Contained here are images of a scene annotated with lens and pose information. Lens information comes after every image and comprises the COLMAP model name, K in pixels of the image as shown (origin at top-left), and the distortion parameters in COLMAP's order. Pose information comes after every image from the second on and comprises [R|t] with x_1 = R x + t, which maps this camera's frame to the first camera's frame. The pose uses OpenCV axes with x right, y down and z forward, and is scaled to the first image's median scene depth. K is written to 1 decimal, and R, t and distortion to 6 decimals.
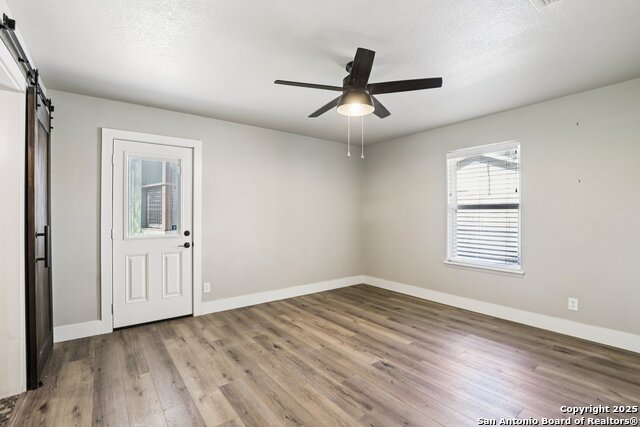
lens RADIAL K [[292.1, 0, 320.5], [0, 292.1, 213.5], [0, 0, 1]] dist [-0.032284, 0.005333]
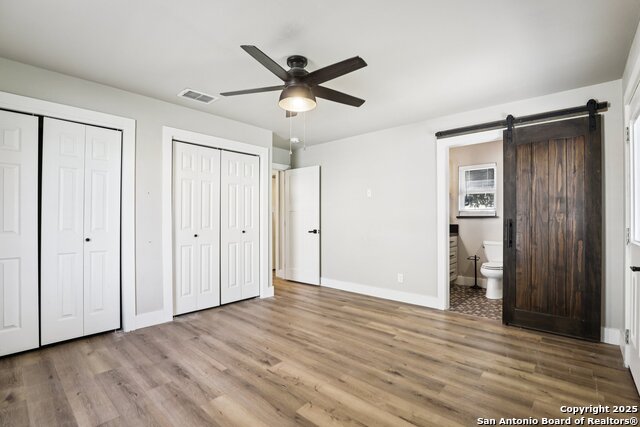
lens RADIAL K [[292.1, 0, 321.0], [0, 292.1, 215.1], [0, 0, 1]] dist [-0.032284, 0.005333]
pose [[-0.980004, 0.000569, -0.198975, 0.229165], [0.003139, 0.999916, -0.012598, 0.034296], [0.198951, -0.012971, -0.979924, 1.905789]]
